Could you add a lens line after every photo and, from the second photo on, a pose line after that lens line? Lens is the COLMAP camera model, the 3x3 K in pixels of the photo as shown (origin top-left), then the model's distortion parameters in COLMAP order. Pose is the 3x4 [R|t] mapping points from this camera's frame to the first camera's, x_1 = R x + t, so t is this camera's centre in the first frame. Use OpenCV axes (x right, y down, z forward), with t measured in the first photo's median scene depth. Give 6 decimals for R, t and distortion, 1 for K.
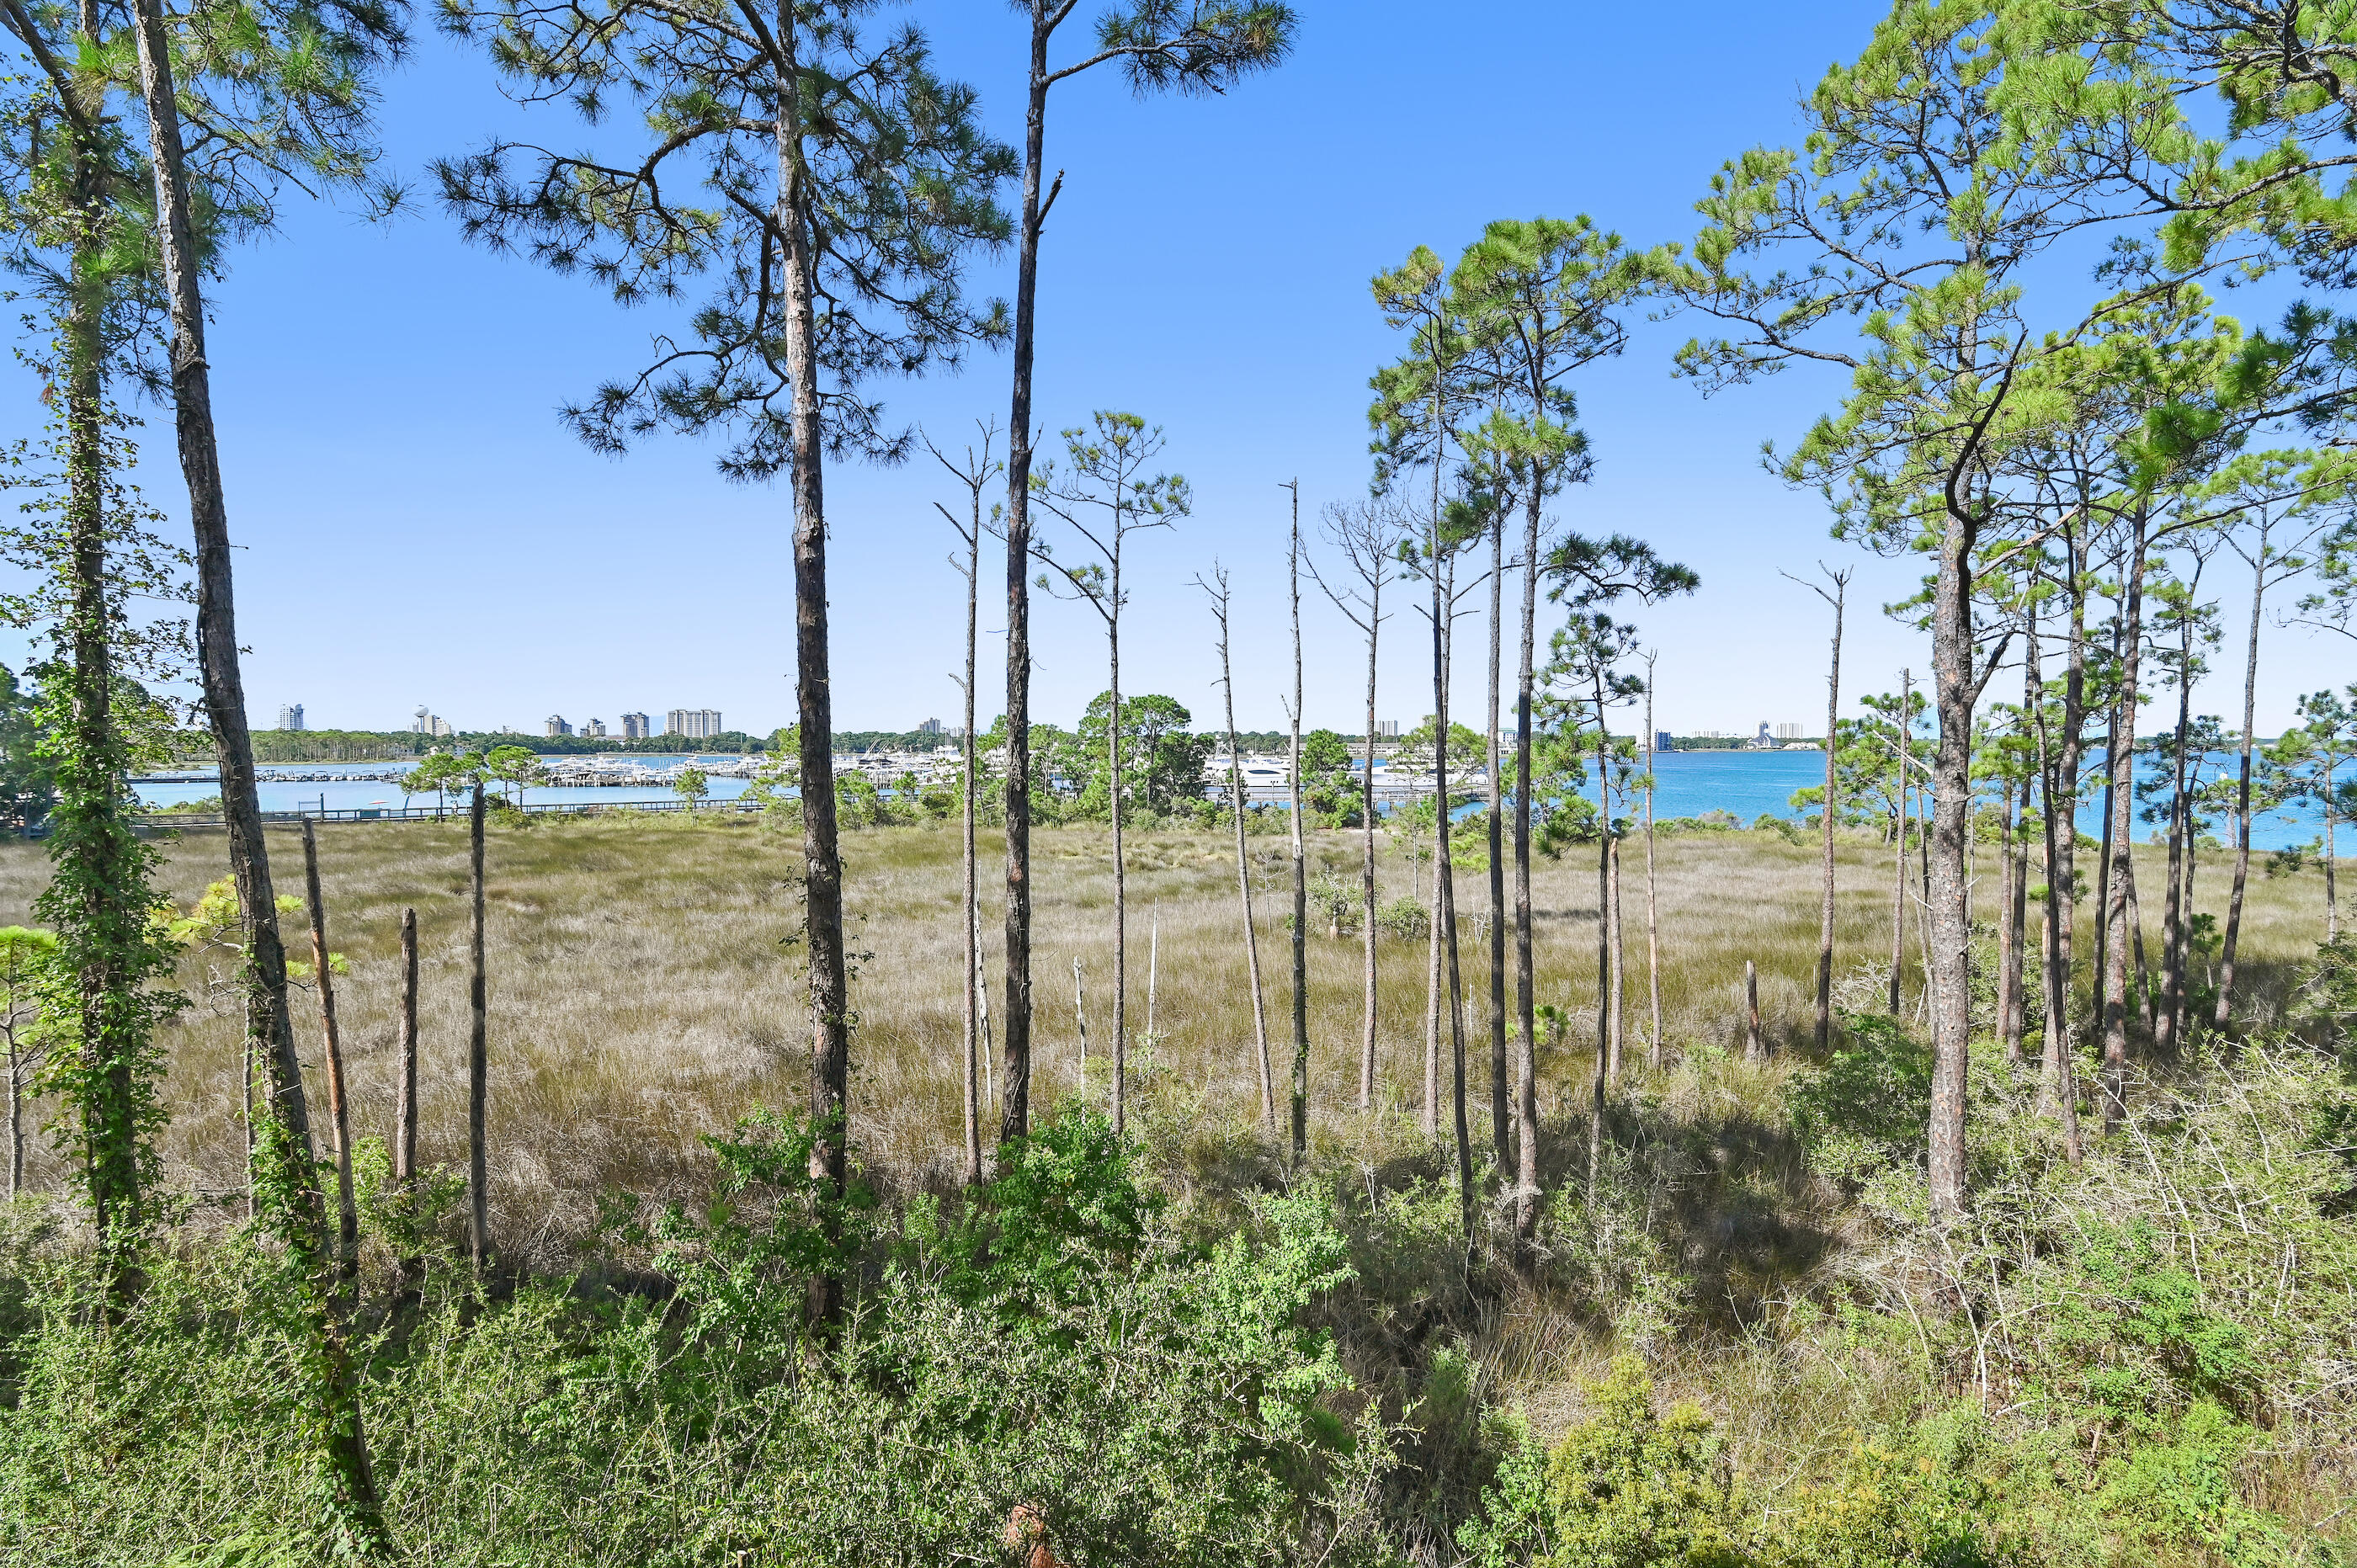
lens RADIAL K [[1166.9, 0, 1178.8], [0, 1166.9, 787.1], [0, 0, 1]] dist [0.000636, -0.000468]
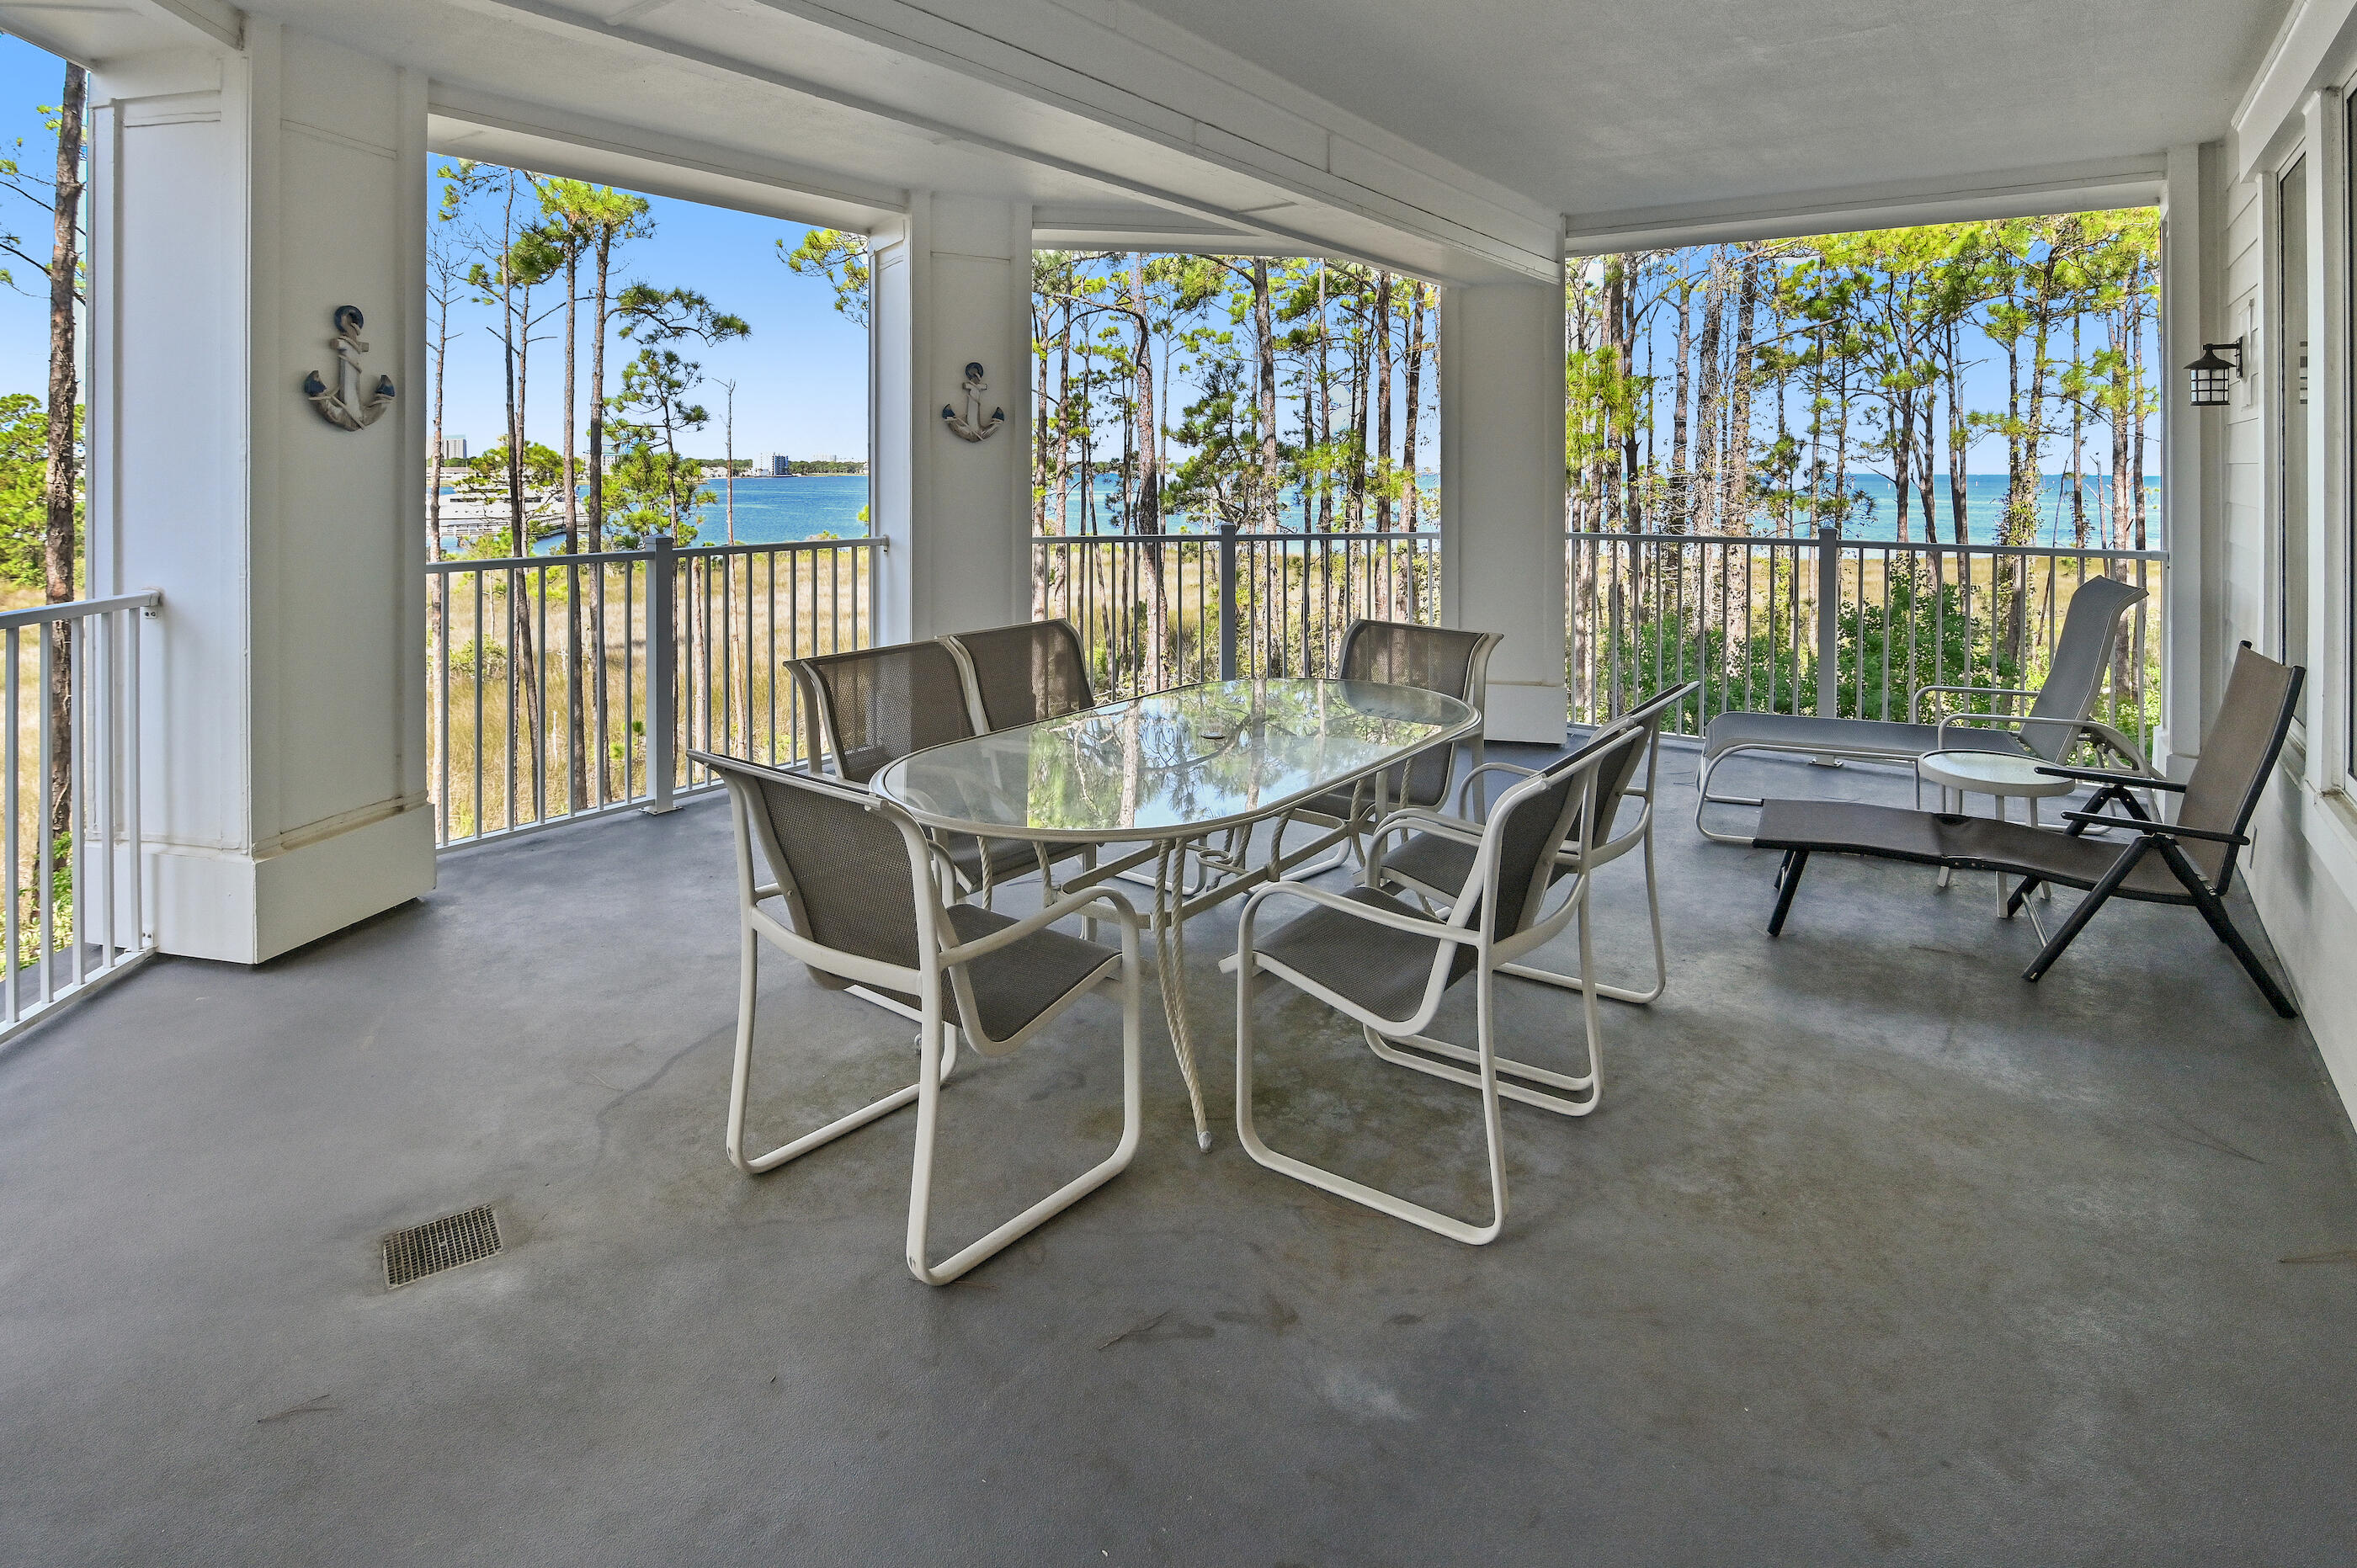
lens RADIAL K [[1251.4, 0, 1193.2], [0, 1251.4, 473.6], [0, 0, 1]] dist [-0.018920, 0.000204]
pose [[0.755901, -0.001181, 0.654685, -0.050465], [0.022439, 0.999458, -0.024106, 0.012779], [-0.654302, 0.032912, 0.755517, -0.256341]]
